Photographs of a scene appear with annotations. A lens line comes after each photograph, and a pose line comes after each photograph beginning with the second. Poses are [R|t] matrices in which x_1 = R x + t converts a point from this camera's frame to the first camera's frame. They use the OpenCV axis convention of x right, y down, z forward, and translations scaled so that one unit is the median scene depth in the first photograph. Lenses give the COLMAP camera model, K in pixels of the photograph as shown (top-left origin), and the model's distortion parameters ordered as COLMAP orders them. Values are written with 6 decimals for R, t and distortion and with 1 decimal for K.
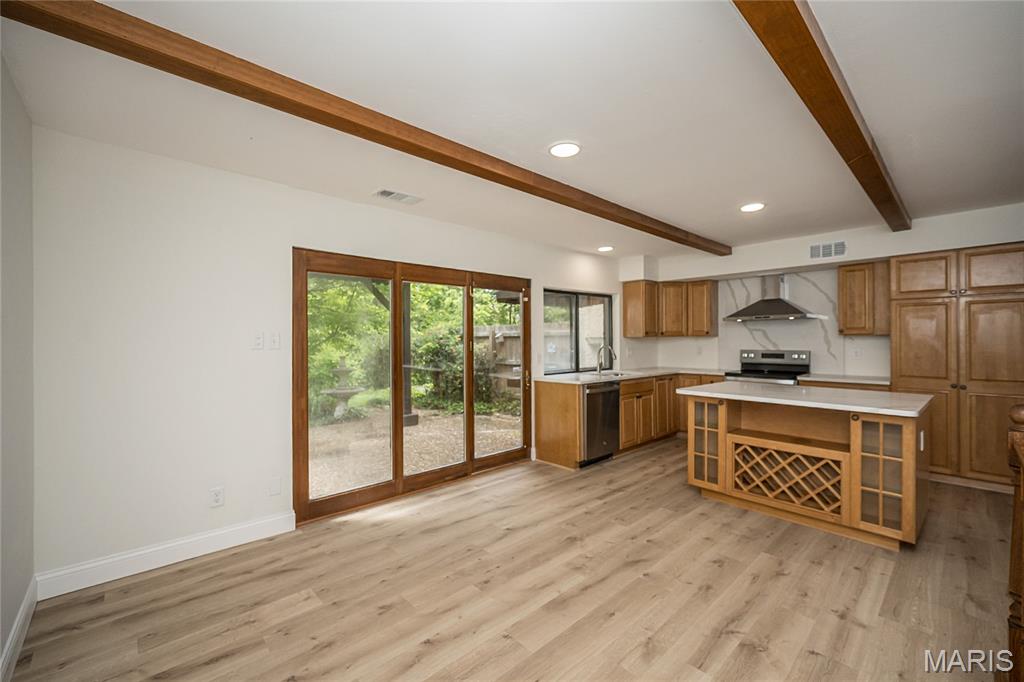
lens RADIAL K [[424.7, 0, 506.1], [0, 424.7, 339.2], [0, 0, 1]] dist [-0.006495, 0.000488]
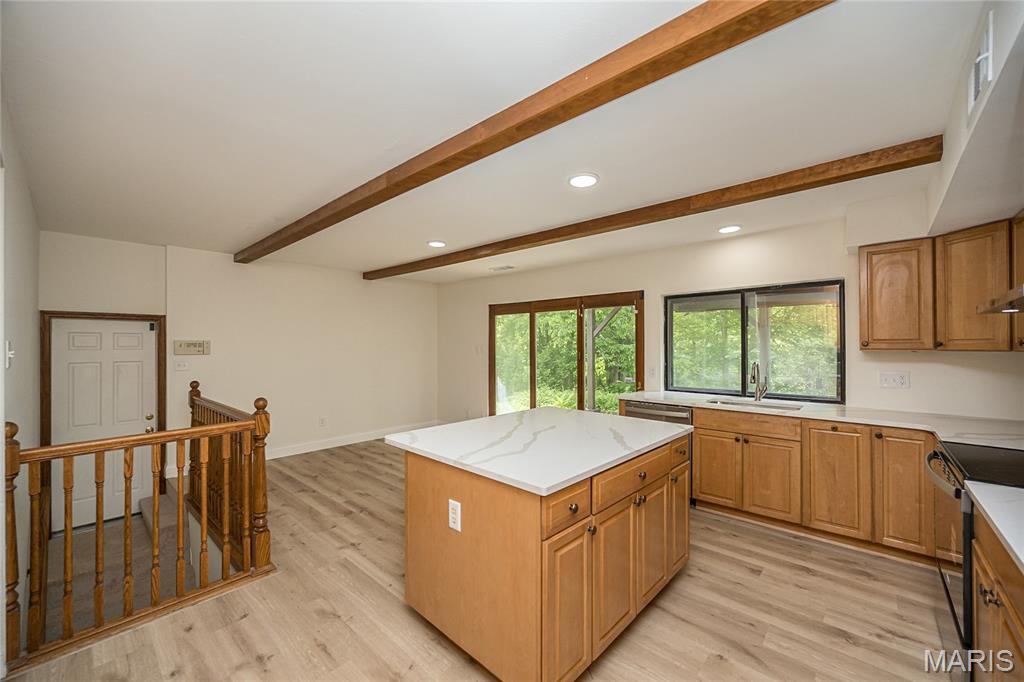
lens RADIAL K [[408.1, 0, 530.7], [0, 408.1, 343.6], [0, 0, 1]] dist [-0.000938, -0.000413]
pose [[0.136197, 0.001544, -0.990681, 1.230689], [-0.003086, 0.999995, 0.001134, -0.025140], [0.990677, 0.002903, 0.136201, 0.758724]]
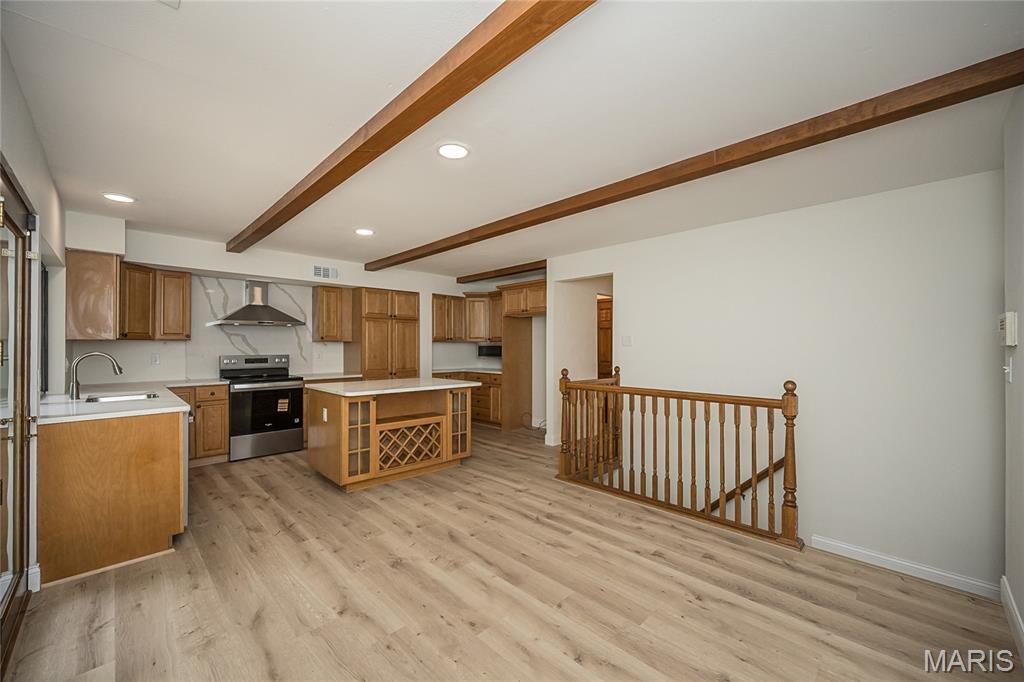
lens RADIAL K [[408.1, 0, 530.5], [0, 408.1, 345.2], [0, 0, 1]] dist [-0.000938, -0.000413]
pose [[-0.079060, 0.008760, 0.996831, -0.537726], [0.001495, 0.999961, -0.008669, 0.015313], [-0.996869, 0.000805, -0.079070, 0.586617]]
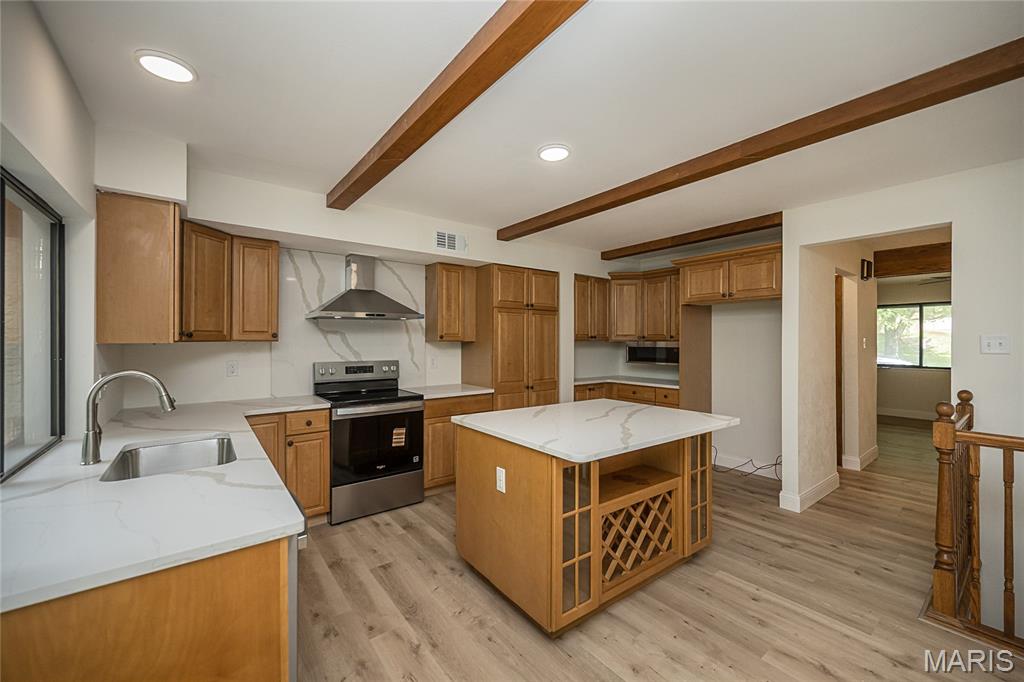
lens RADIAL K [[424.7, 0, 514.5], [0, 424.7, 341.0], [0, 0, 1]] dist [-0.006495, 0.000488]
pose [[0.081986, 0.005205, 0.996620, -0.083029], [-0.003811, 0.999981, -0.004909, -0.008482], [-0.996626, -0.003396, 0.082004, 0.936384]]
